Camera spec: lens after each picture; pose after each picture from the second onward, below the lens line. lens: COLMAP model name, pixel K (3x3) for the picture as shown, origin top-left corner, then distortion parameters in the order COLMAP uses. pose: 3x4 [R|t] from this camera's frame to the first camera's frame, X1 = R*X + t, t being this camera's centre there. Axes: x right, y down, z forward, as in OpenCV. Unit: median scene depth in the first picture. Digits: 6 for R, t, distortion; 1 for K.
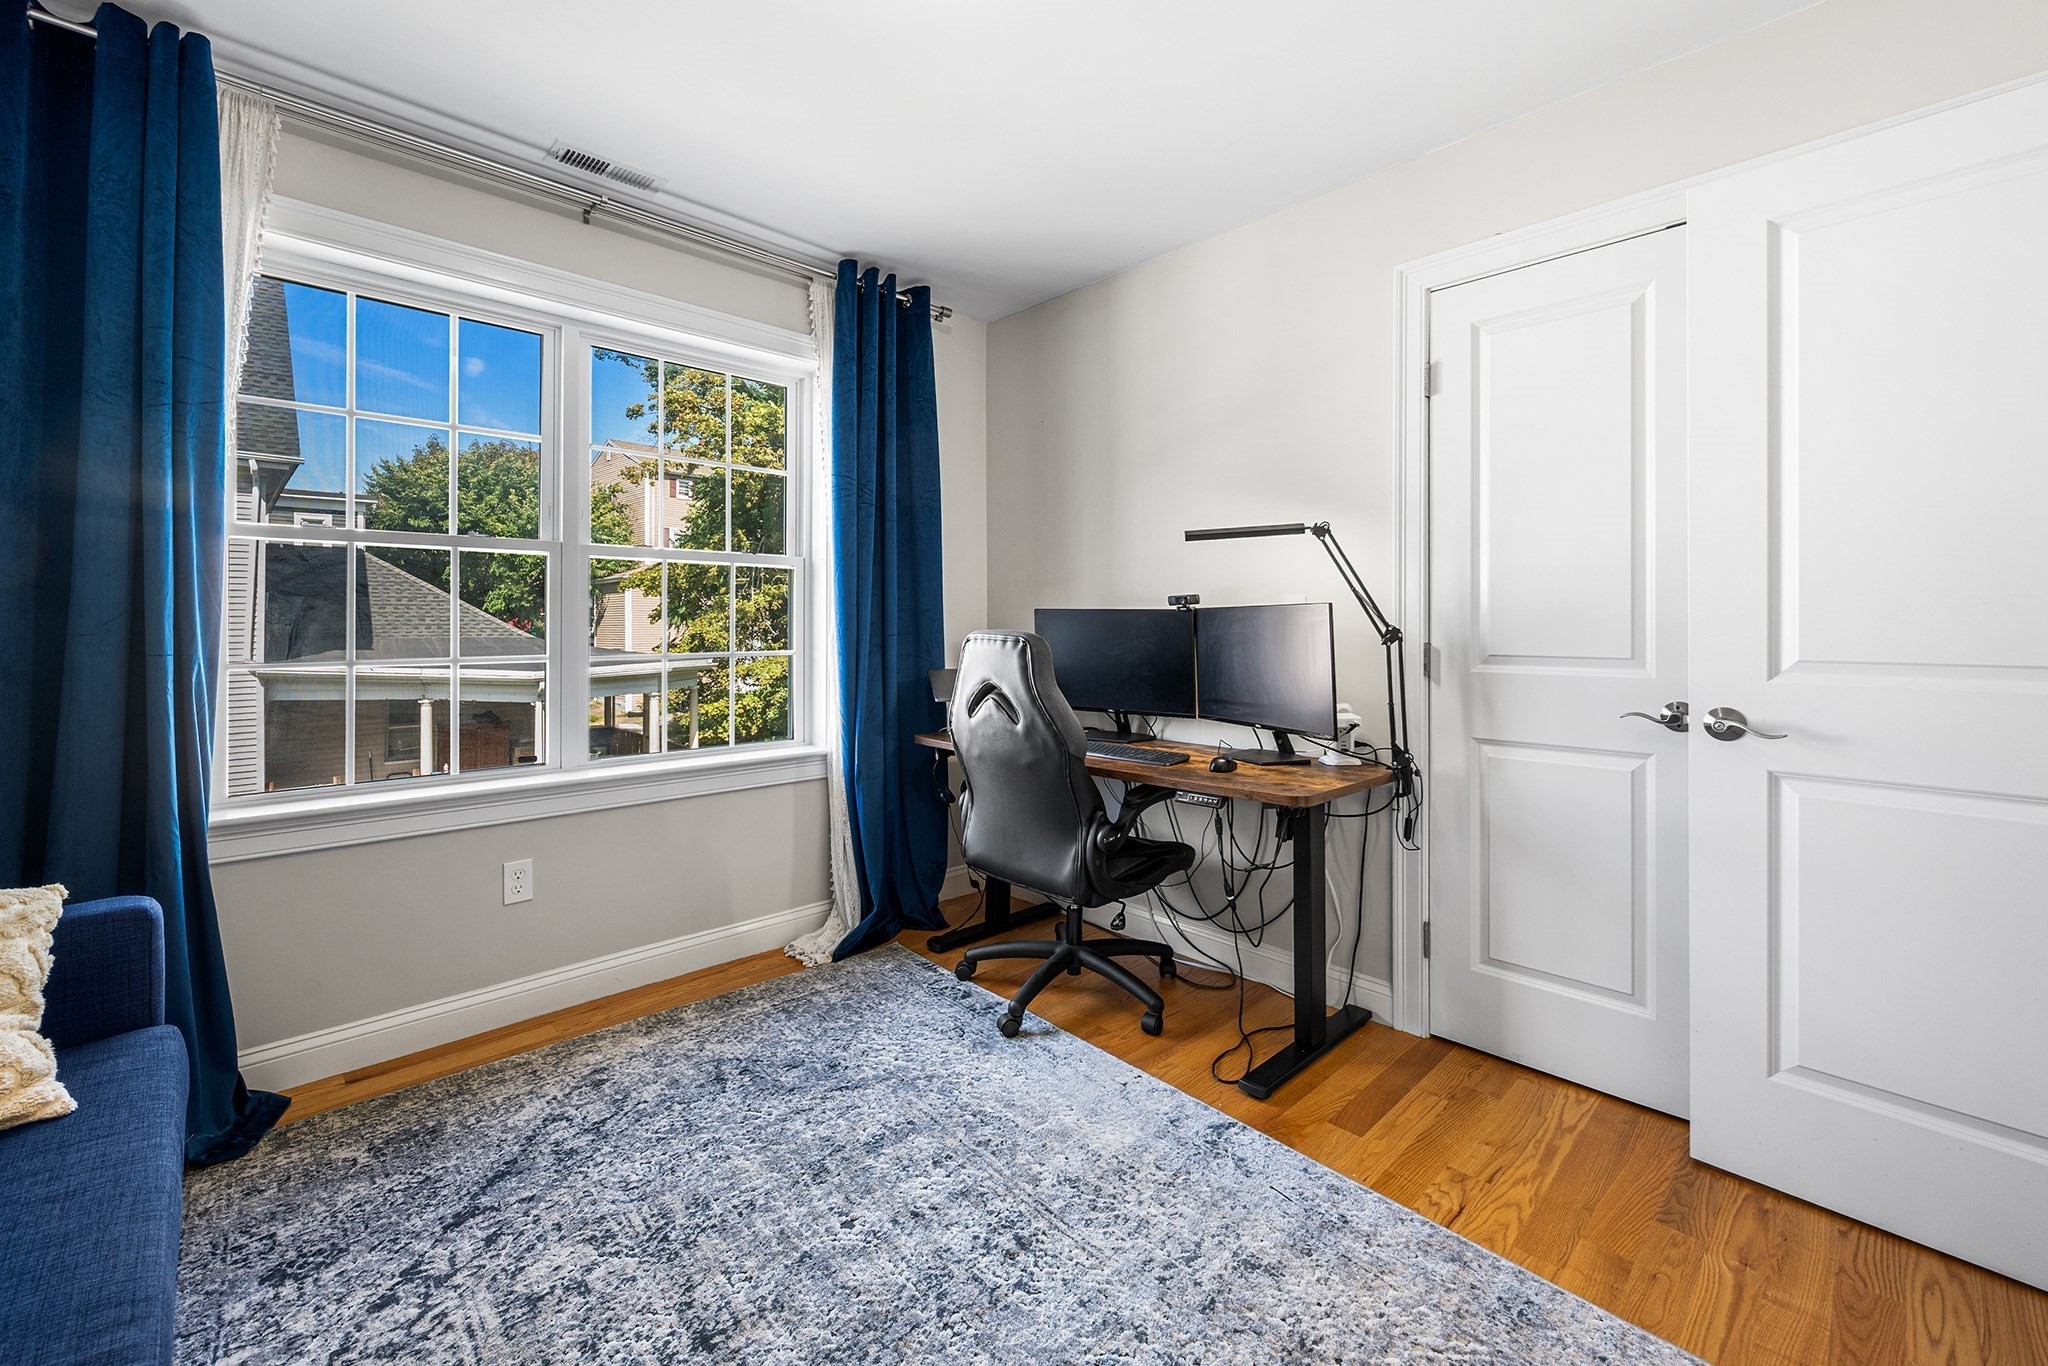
lens RADIAL K [[855.5, 0, 1032.6], [0, 855.5, 621.8], [0, 0, 1]] dist [-0.000225, -0.000137]
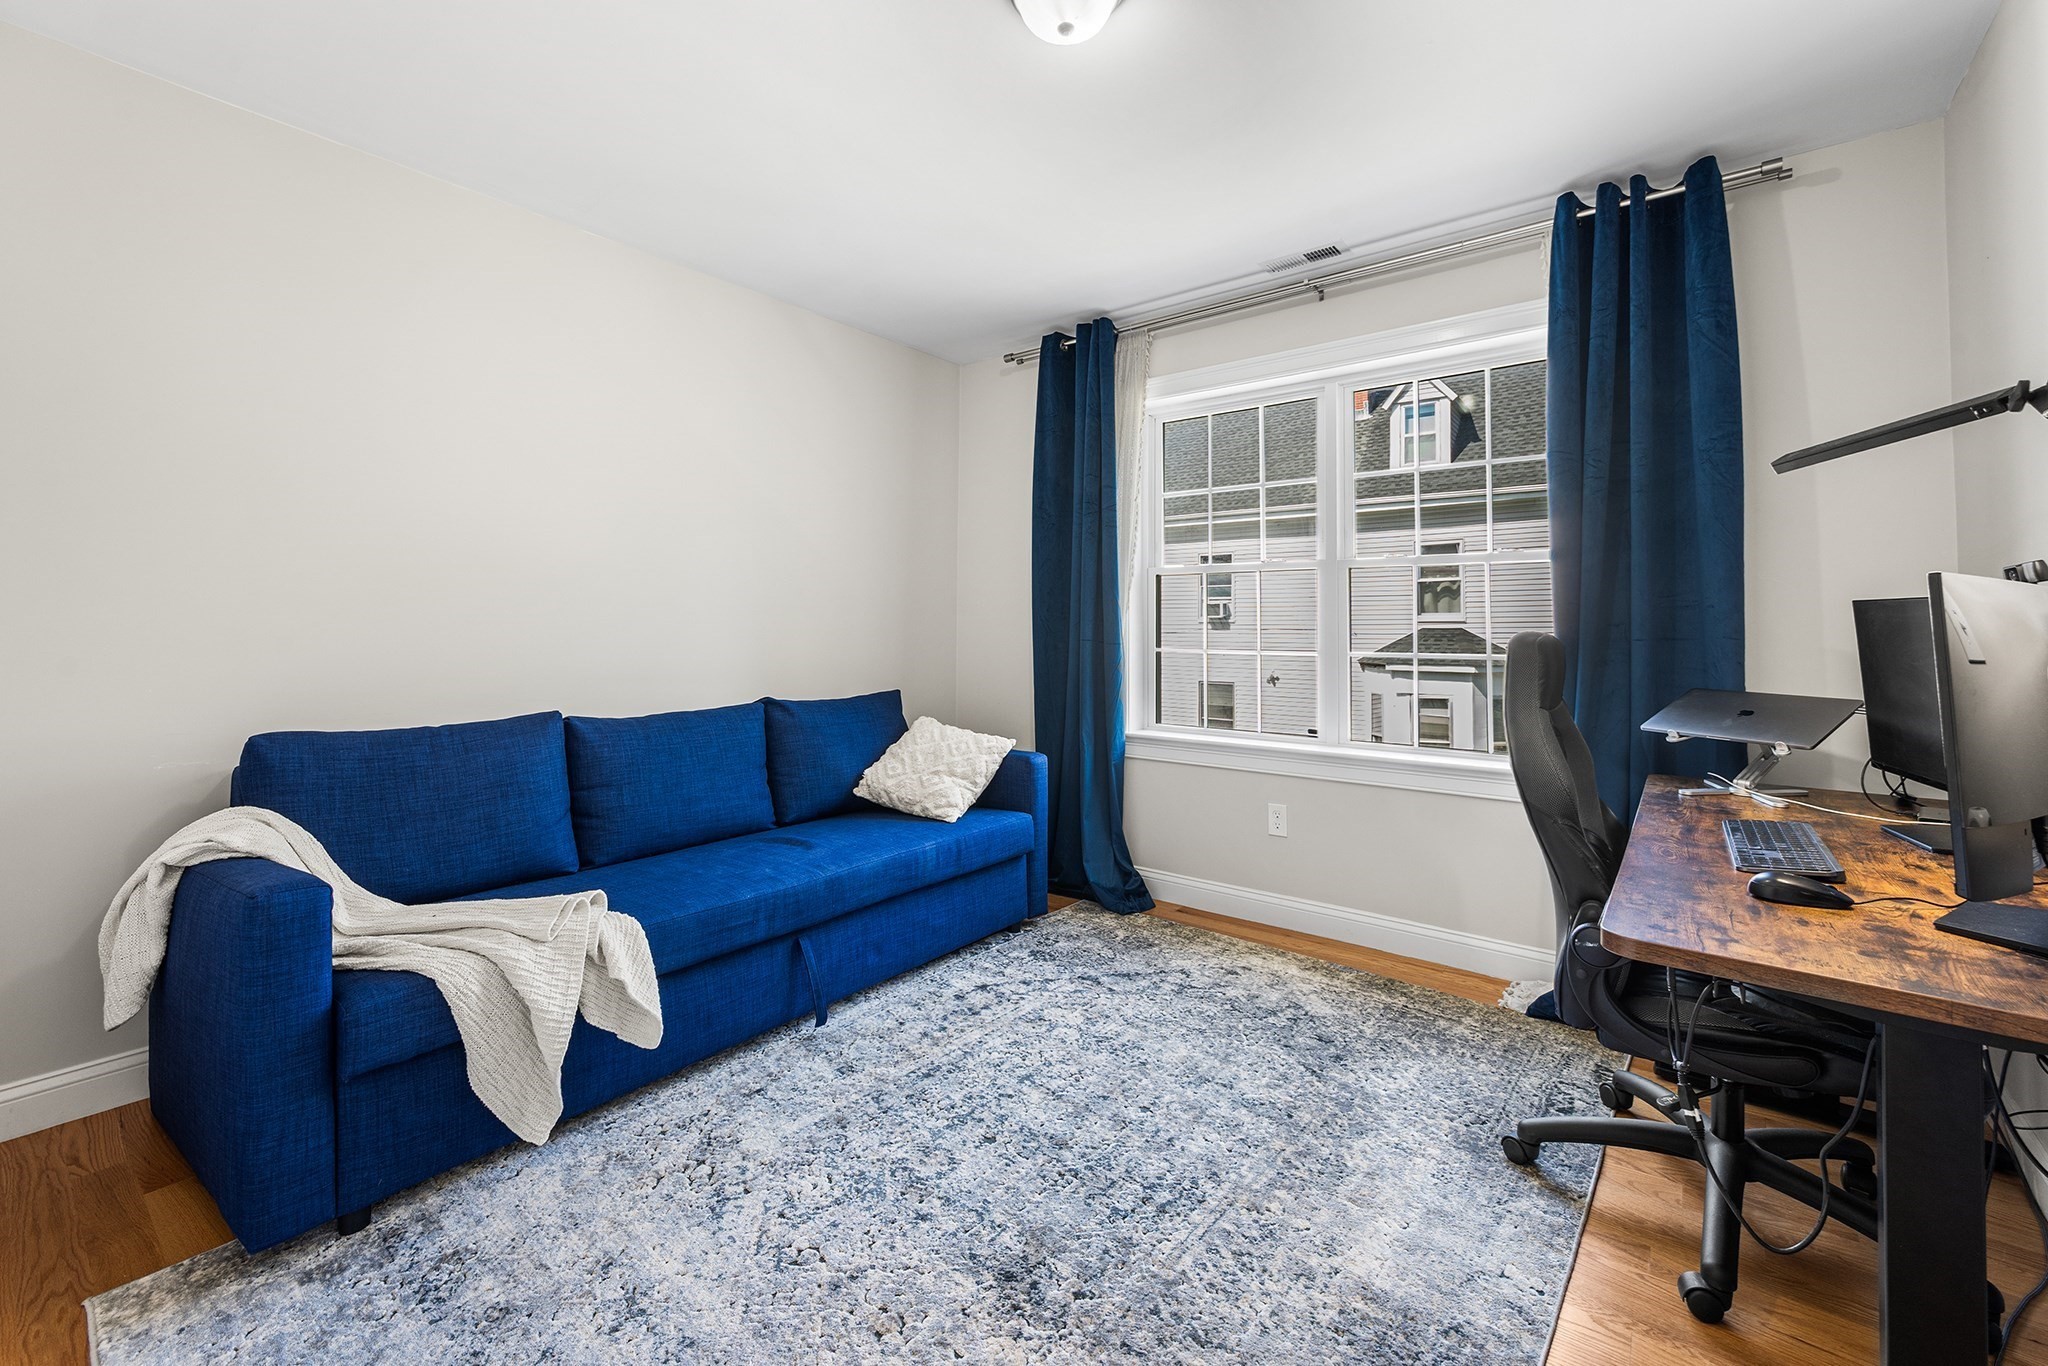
lens RADIAL K [[855.5, 0, 1032.6], [0, 855.5, 621.8], [0, 0, 1]] dist [-0.000225, -0.000137]
pose [[0.120635, -0.005264, -0.992683, 0.779889], [0.000695, 0.999986, -0.005218, 0.000945], [0.992697, -0.000061, 0.120637, 0.534455]]
